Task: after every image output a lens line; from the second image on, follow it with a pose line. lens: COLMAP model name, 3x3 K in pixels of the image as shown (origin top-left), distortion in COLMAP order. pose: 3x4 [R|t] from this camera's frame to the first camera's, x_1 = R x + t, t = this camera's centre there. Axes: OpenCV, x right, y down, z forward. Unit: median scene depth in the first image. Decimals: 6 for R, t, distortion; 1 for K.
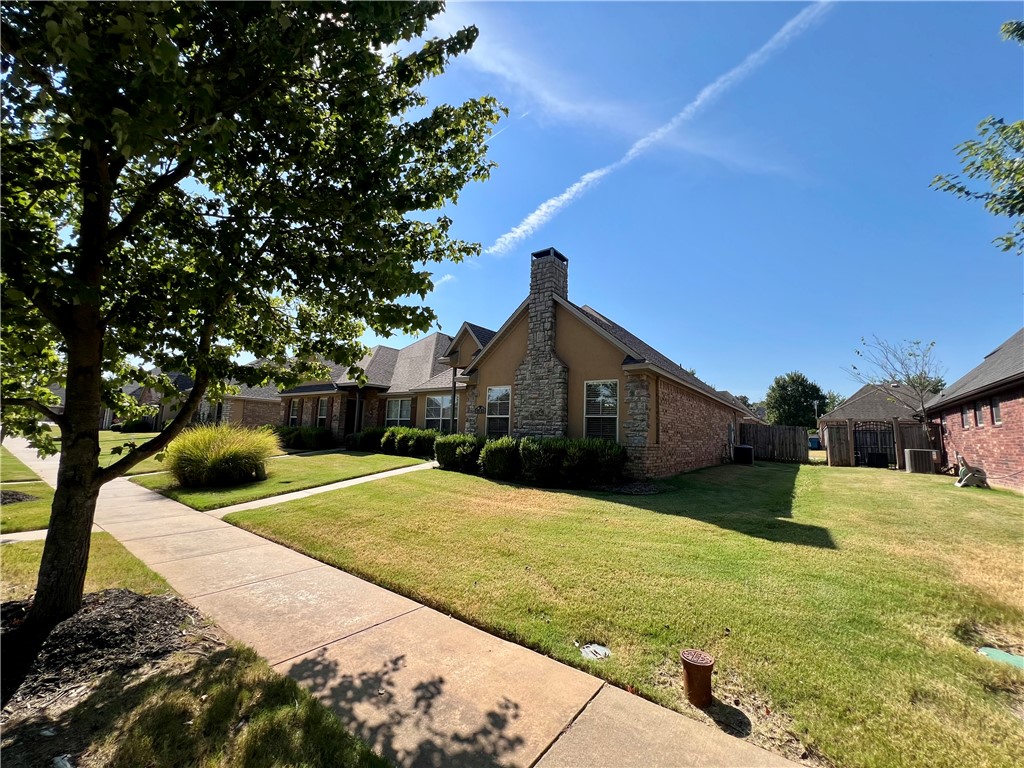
lens RADIAL K [[406.2, 0, 512.0], [0, 406.2, 384.0], [0, 0, 1]] dist [0.000310, -0.000005]
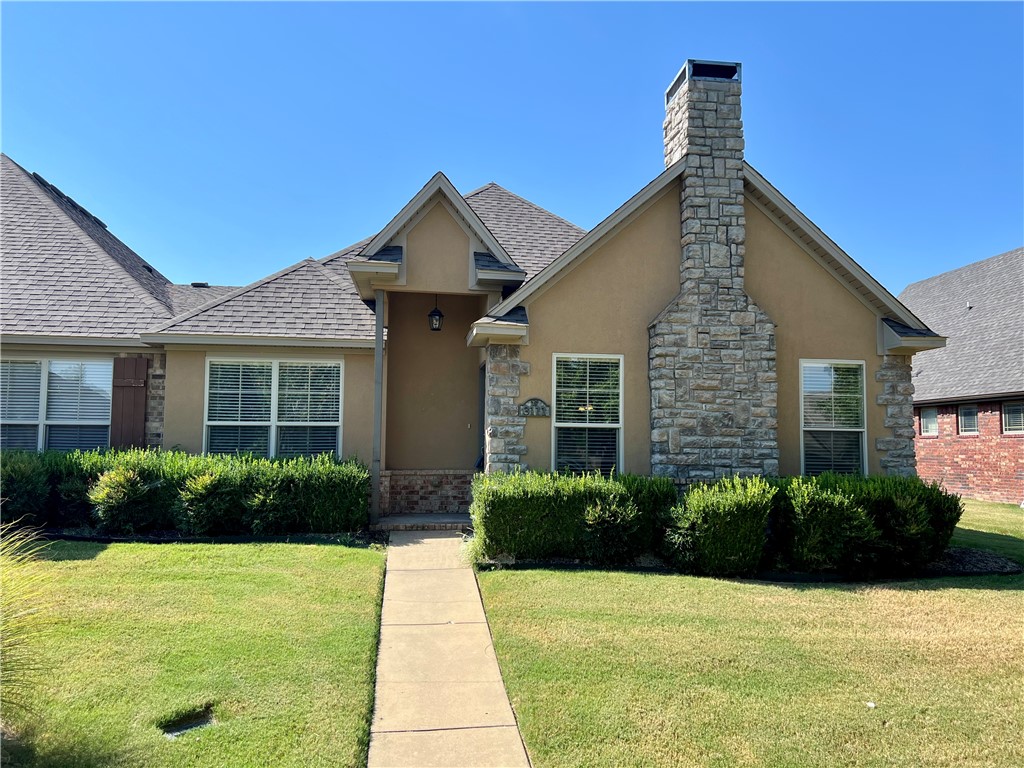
lens RADIAL K [[753.3, 0, 512.0], [0, 753.3, 384.0], [0, 0, 1]] dist [0.058724, -0.007206]
pose [[0.719983, 0.031914, 0.693257, -0.693874], [-0.075797, 0.996582, 0.032842, 0.018847], [-0.689840, -0.076193, 0.719941, 0.536913]]
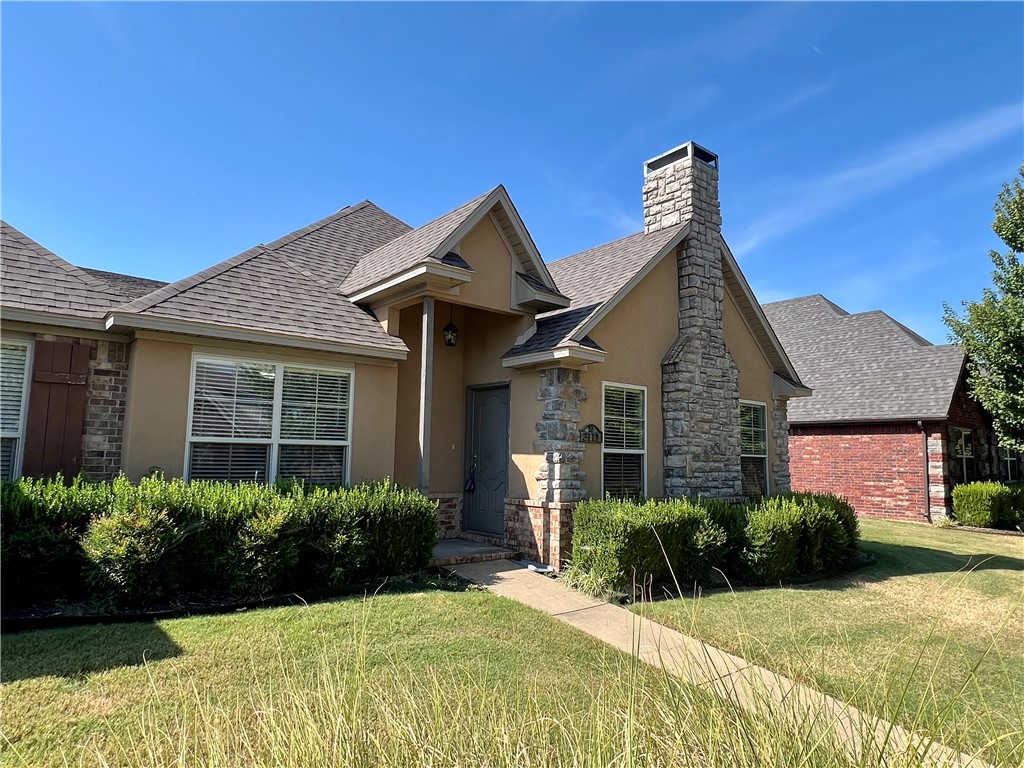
lens RADIAL K [[627.1, 0, 512.0], [0, 627.1, 384.0], [0, 0, 1]] dist [-0.000134, 0.002010]
pose [[0.248476, 0.087079, 0.964716, -0.807262], [-0.135361, 0.989300, -0.054433, 0.066438], [-0.959133, -0.117060, 0.257604, 1.034419]]
